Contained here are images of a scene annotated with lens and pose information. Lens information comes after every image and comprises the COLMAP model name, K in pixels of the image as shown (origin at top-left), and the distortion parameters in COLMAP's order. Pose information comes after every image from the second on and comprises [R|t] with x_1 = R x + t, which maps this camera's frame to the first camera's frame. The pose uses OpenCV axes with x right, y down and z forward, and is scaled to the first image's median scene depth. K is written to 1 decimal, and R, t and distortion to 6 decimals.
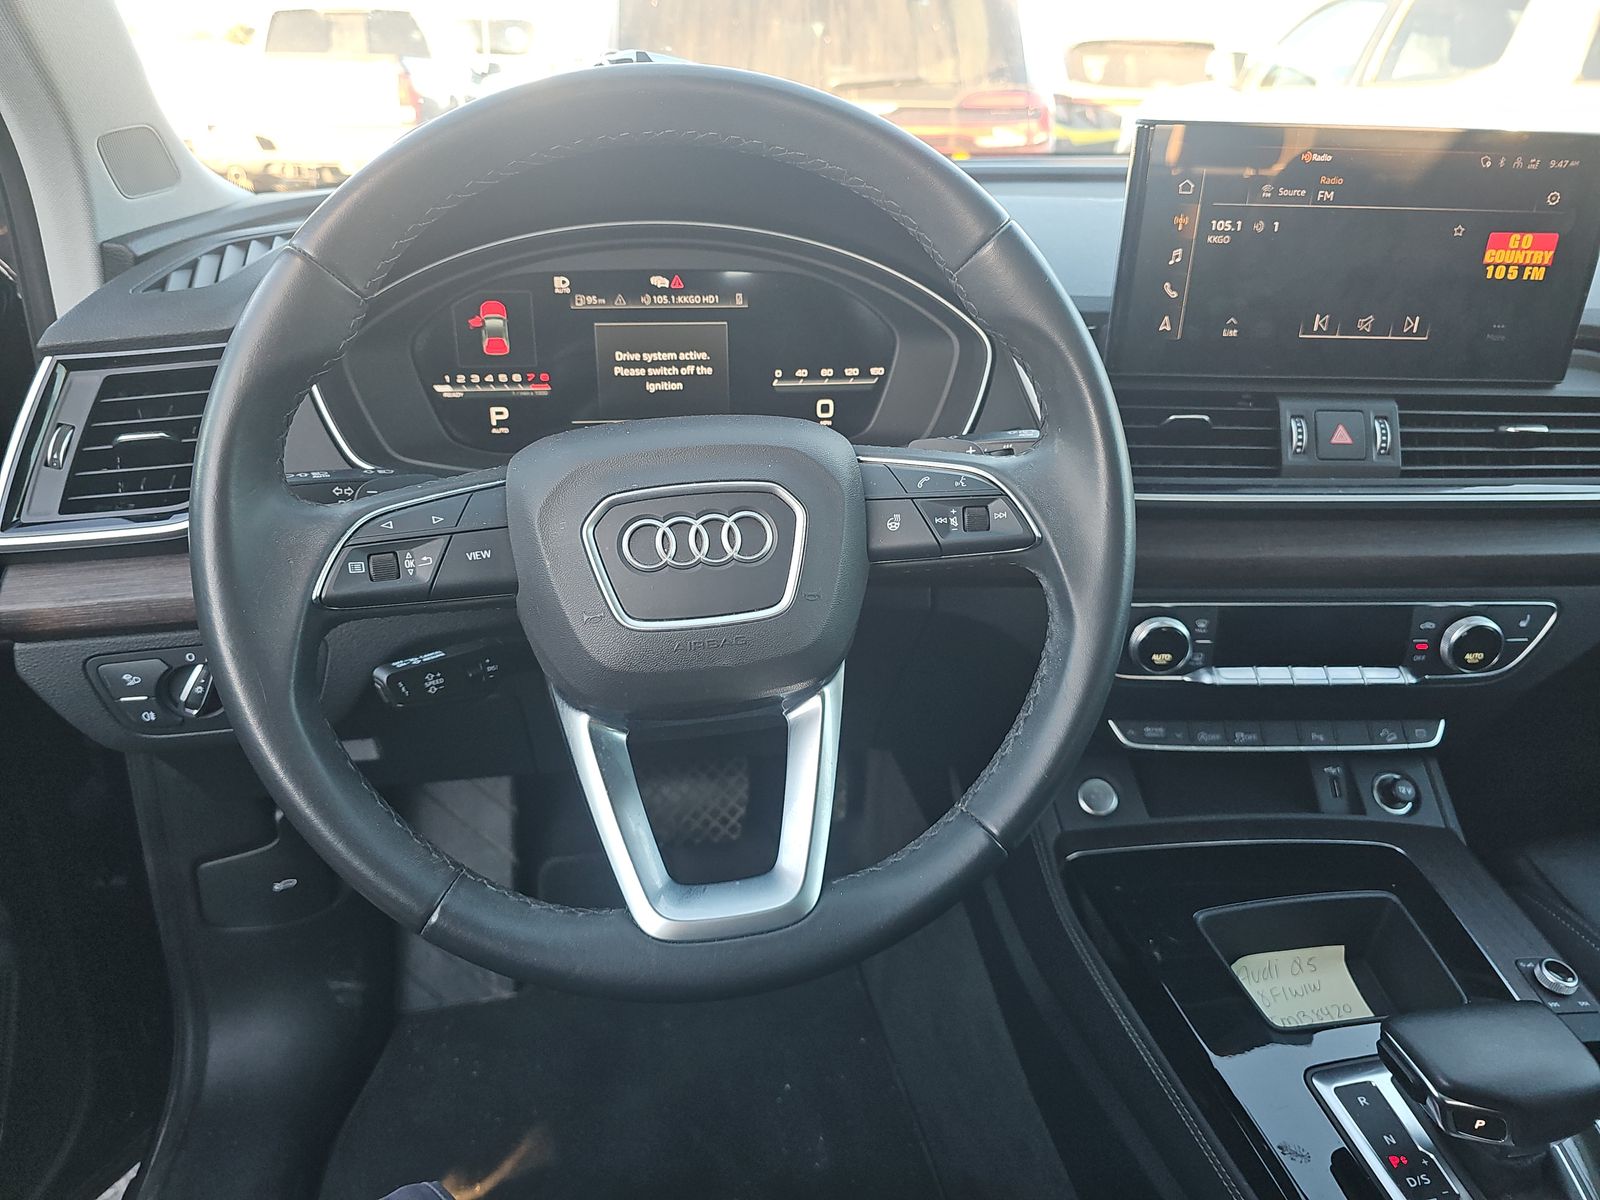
lens RADIAL K [[1071.2, 0, 796.4], [0, 1071.2, 590.4], [0, 0, 1]] dist [0.052201, -0.049426]
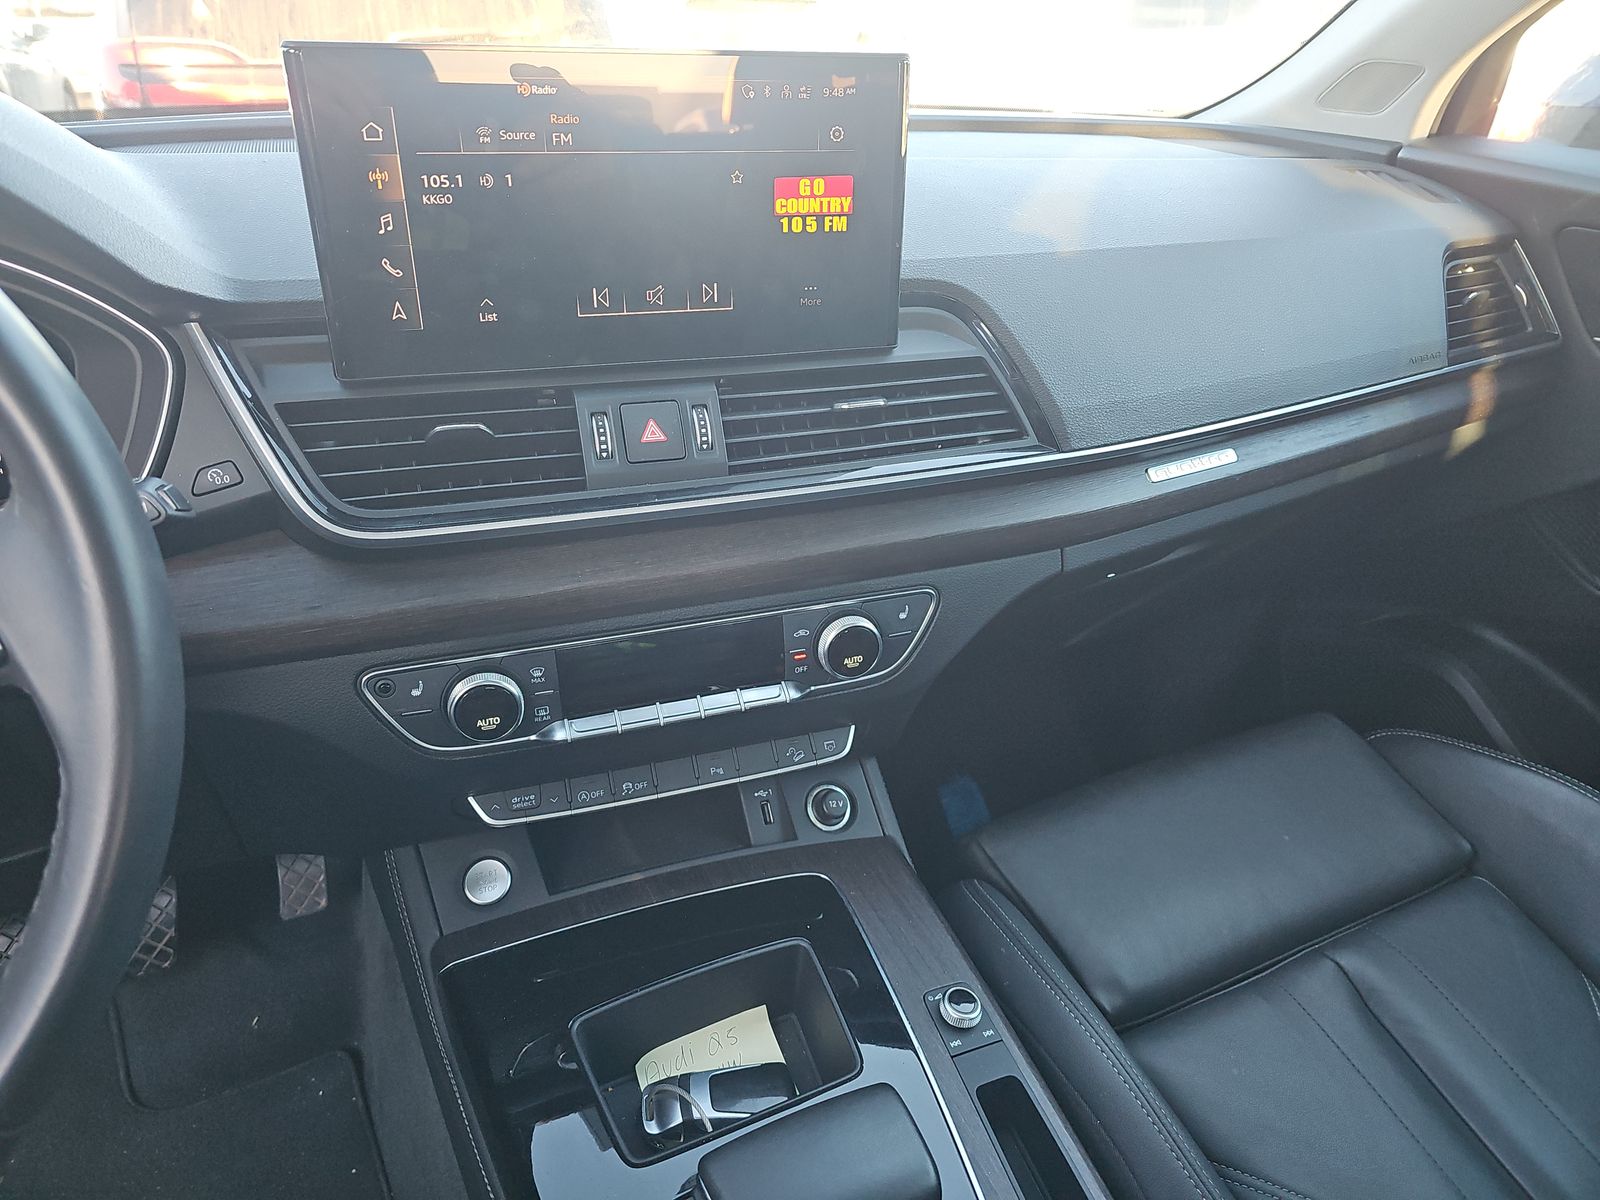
lens RADIAL K [[1071.2, 0, 767.7], [0, 1071.2, 603.9], [0, 0, 1]] dist [0.052201, -0.049426]
pose [[0.961926, -0.137407, 0.236257, 0.371857], [0.127985, 0.990259, 0.054841, -0.045213], [-0.241491, -0.022516, 0.970142, 0.169552]]
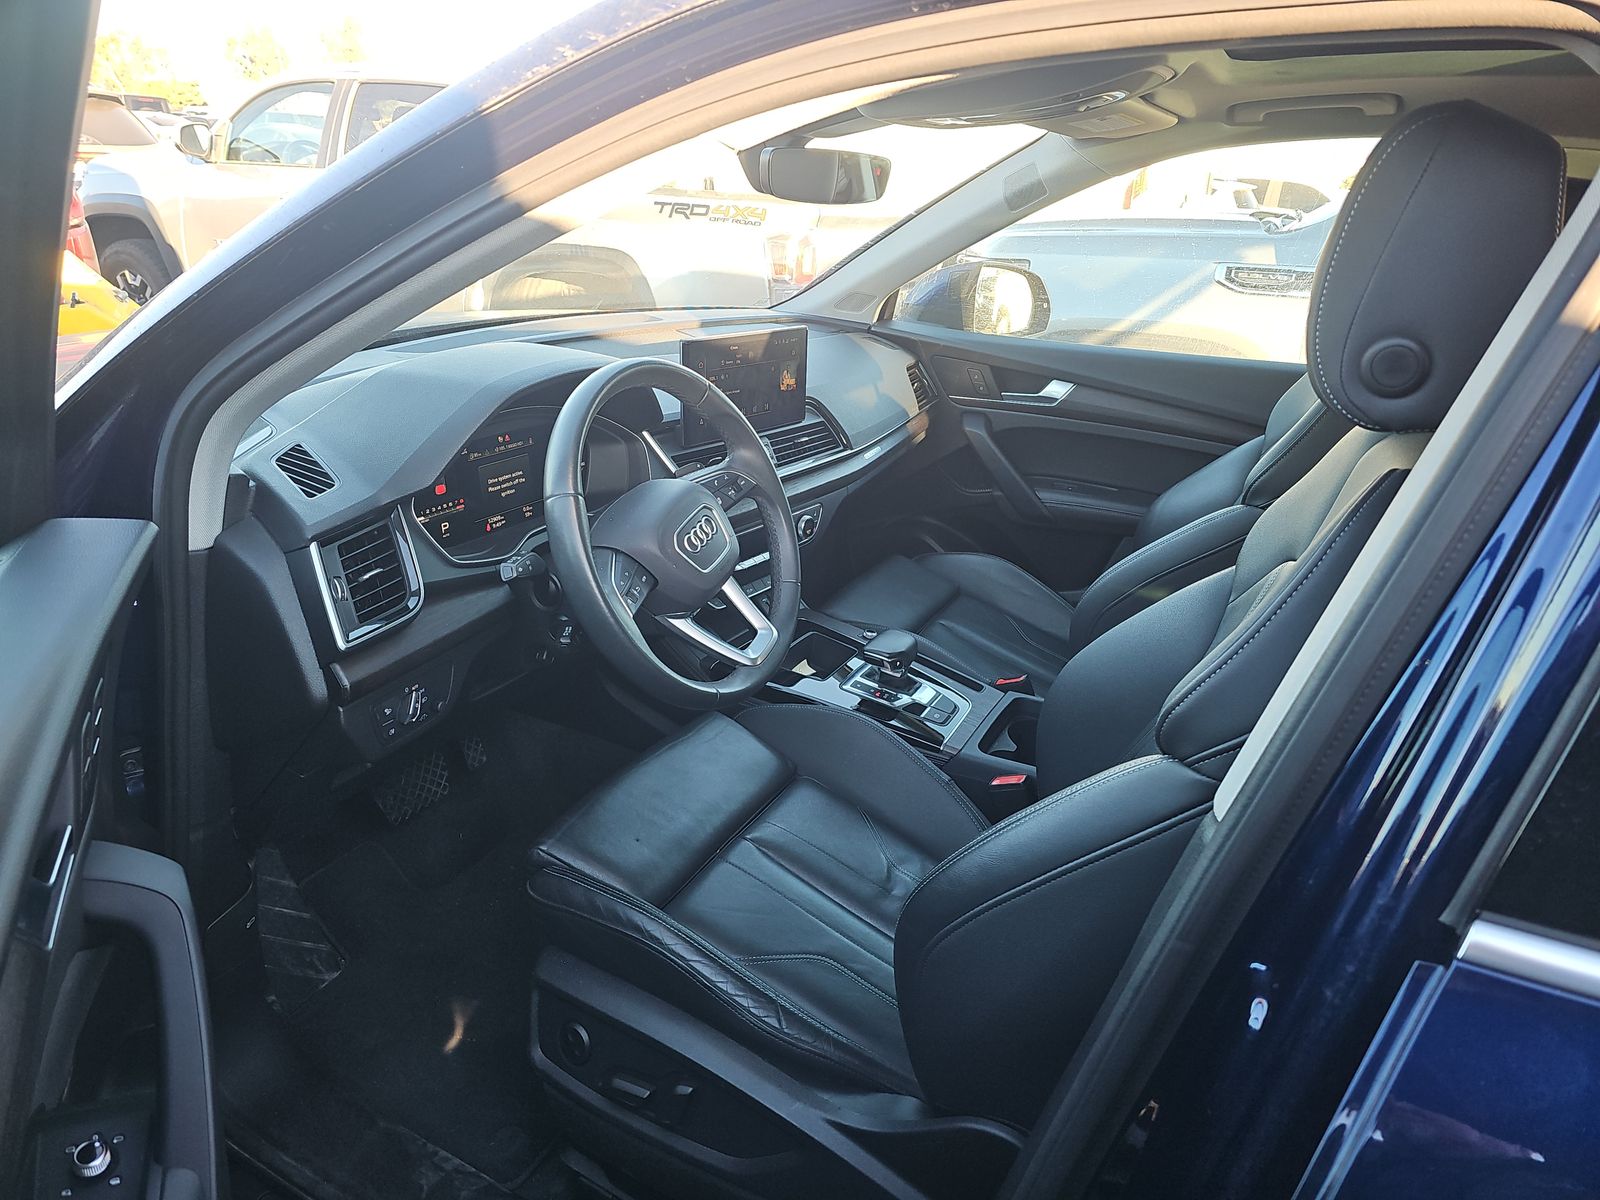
lens RADIAL K [[1071.2, 0, 796.2], [0, 1071.2, 596.2], [0, 0, 1]] dist [0.052201, -0.049426]
pose [[0.607543, -0.276908, 0.744455, -1.311222], [0.288746, 0.950135, 0.117769, -0.099843], [-0.739944, 0.143409, 0.657204, -0.588440]]
